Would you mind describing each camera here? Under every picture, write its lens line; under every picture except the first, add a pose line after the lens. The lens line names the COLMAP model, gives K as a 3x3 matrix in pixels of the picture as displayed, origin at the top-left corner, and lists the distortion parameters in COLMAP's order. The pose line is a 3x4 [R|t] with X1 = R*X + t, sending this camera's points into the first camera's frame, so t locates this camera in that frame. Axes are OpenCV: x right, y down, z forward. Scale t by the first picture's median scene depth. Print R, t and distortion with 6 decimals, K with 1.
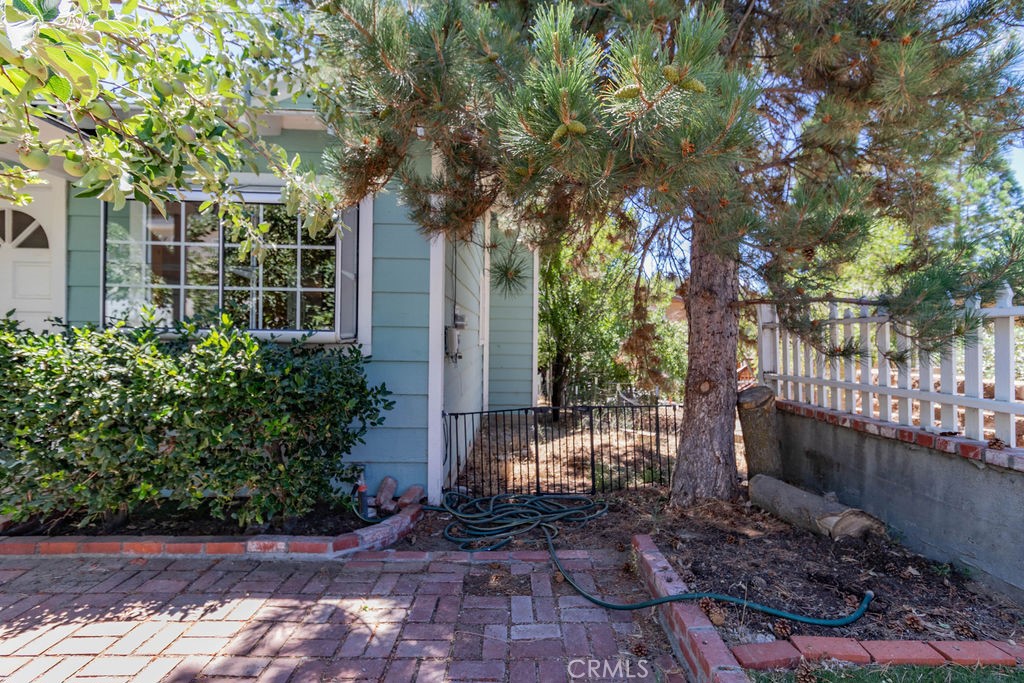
lens RADIAL K [[475.8, 0, 527.9], [0, 475.8, 337.9], [0, 0, 1]] dist [0.004491, -0.001104]
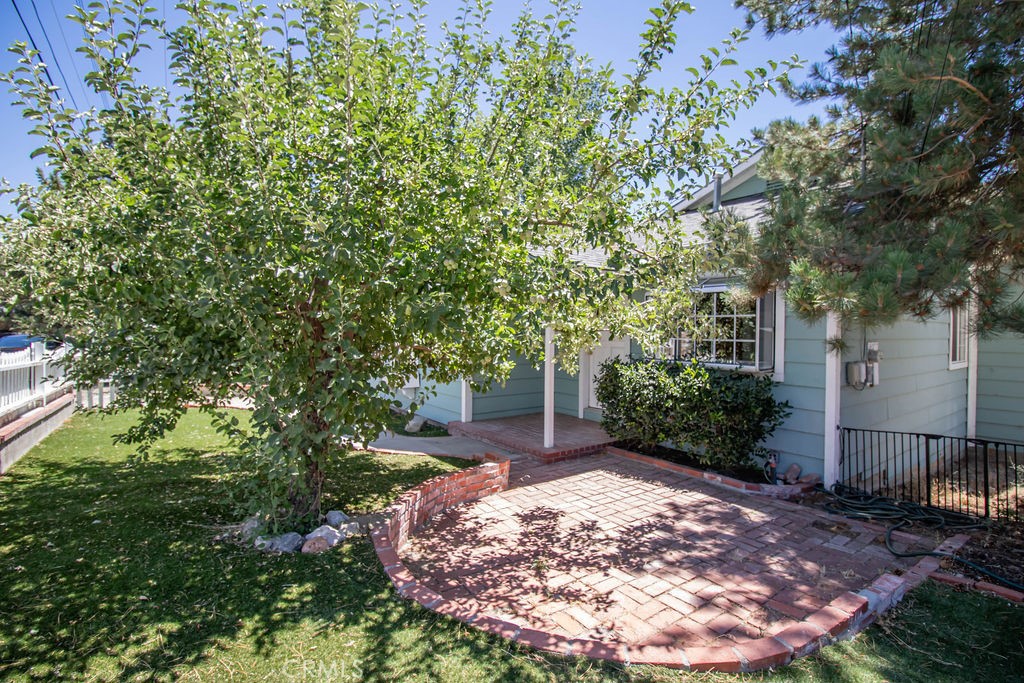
lens RADIAL K [[475.8, 0, 512.9], [0, 475.8, 336.6], [0, 0, 1]] dist [0.004491, -0.001104]
pose [[0.558241, -0.001717, -0.829677, 0.637790], [-0.004501, 0.999977, -0.005098, -0.131424], [0.829667, 0.006580, 0.558221, -0.800335]]
